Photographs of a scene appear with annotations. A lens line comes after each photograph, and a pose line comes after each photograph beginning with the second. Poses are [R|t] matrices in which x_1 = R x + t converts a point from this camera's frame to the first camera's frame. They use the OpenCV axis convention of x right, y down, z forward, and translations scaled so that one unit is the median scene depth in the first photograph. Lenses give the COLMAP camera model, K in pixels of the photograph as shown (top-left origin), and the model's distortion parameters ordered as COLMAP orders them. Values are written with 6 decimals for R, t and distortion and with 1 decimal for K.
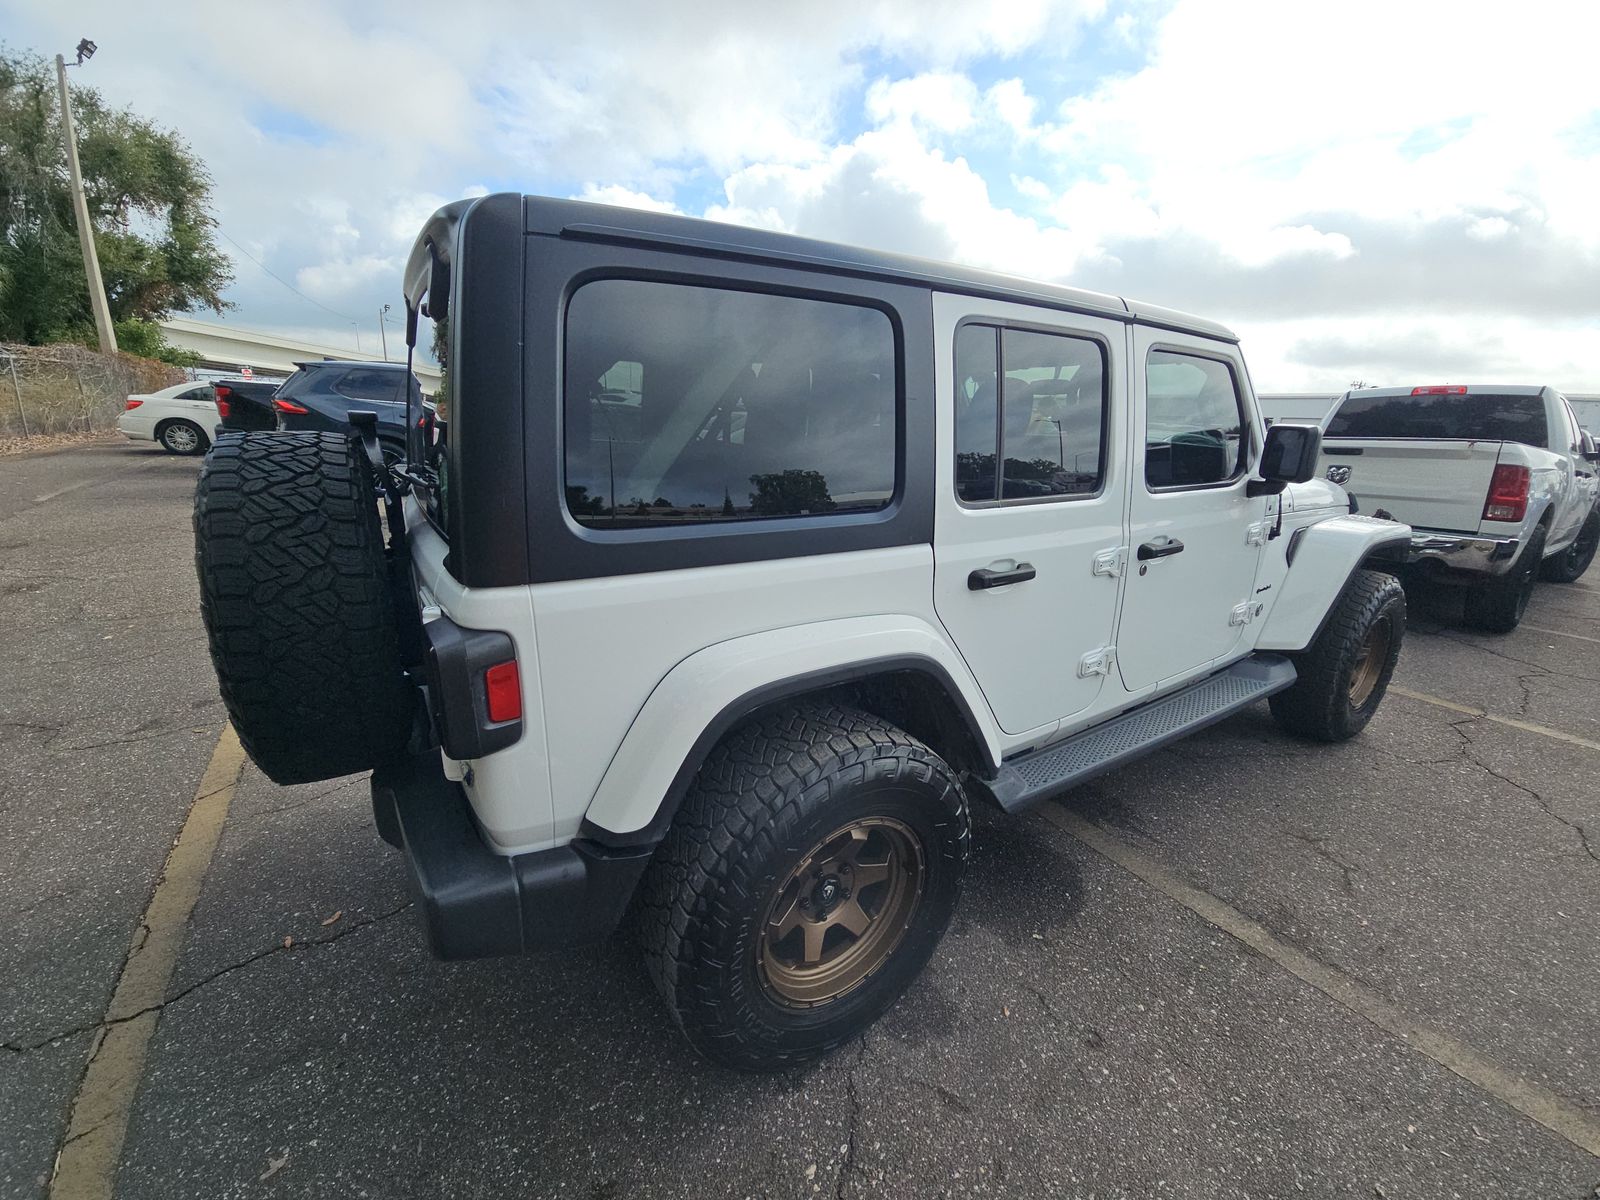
lens RADIAL K [[642.1, 0, 800.0], [0, 642.1, 600.0], [0, 0, 1]] dist [0.013492, -0.015435]
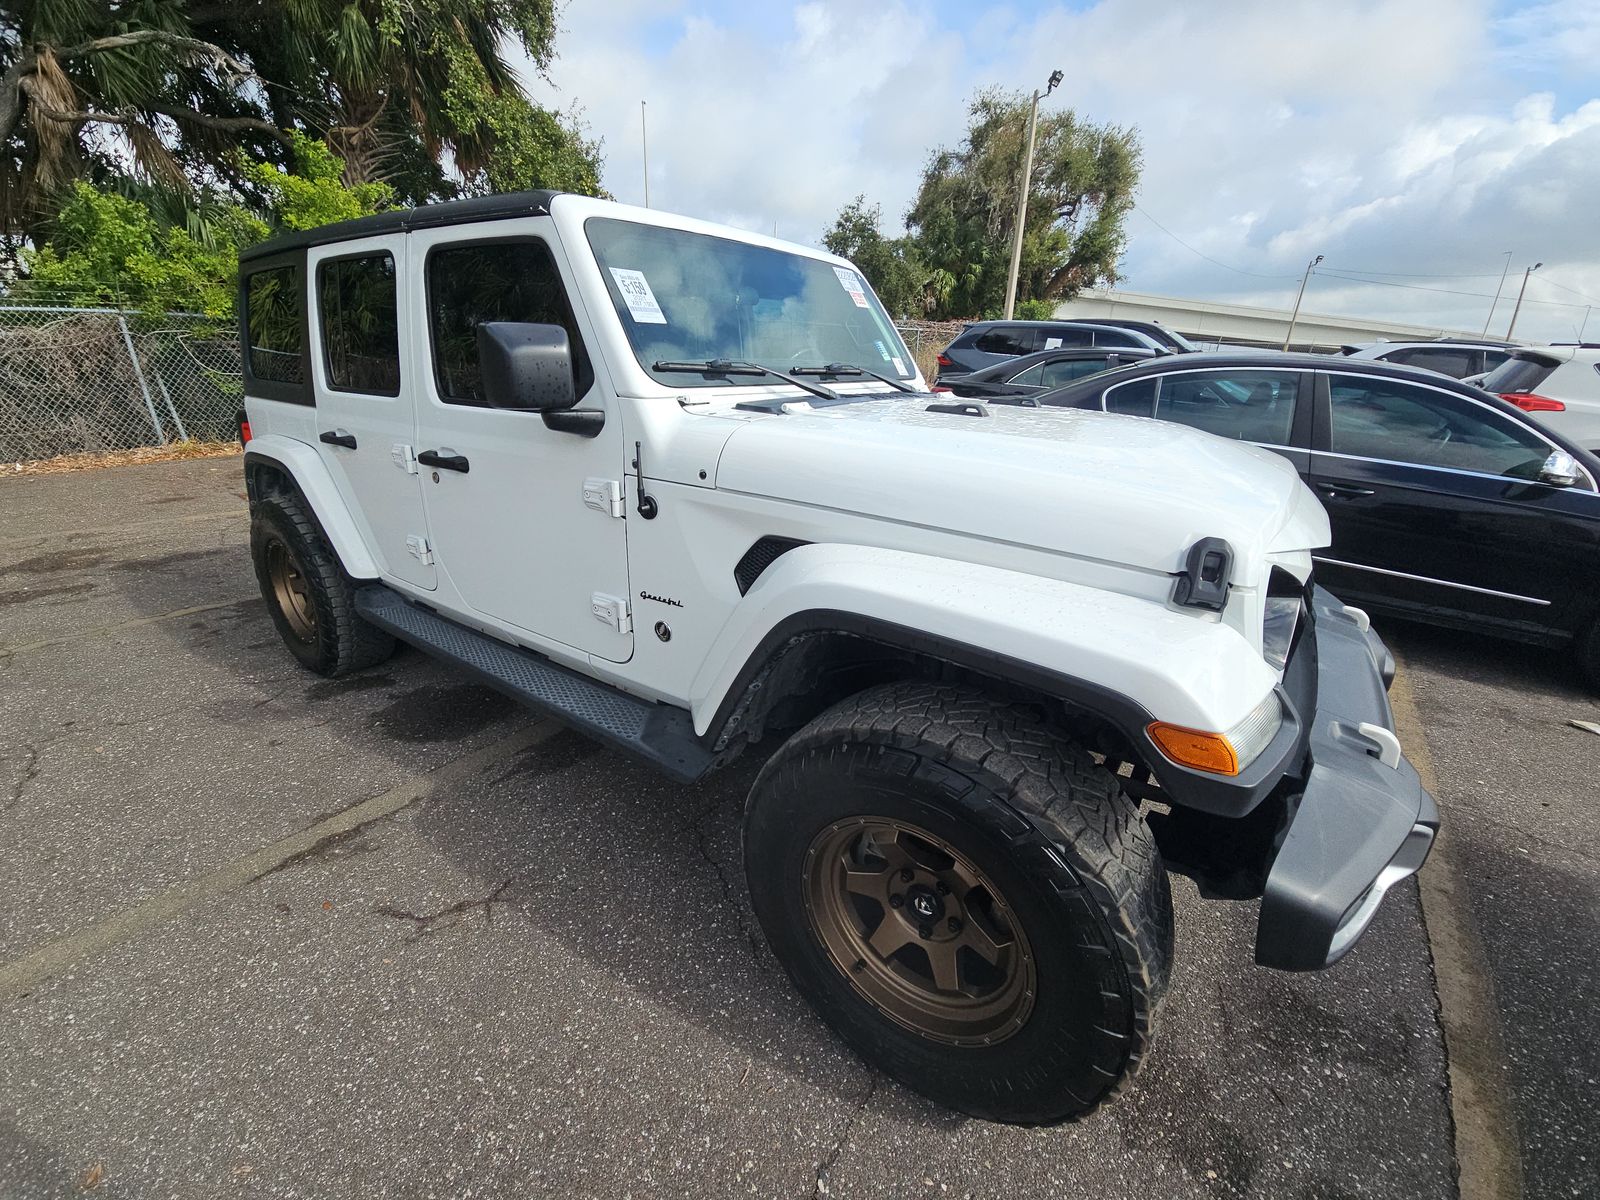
lens RADIAL K [[647.4, 0, 800.0], [0, 647.4, 600.0], [0, 0, 1]] dist [0.000233, 0.000261]
pose [[0.369804, 0.310995, -0.875516, 0.180244], [-0.269951, 0.937630, 0.219036, -0.025785], [0.889028, 0.155347, 0.430692, 0.116113]]
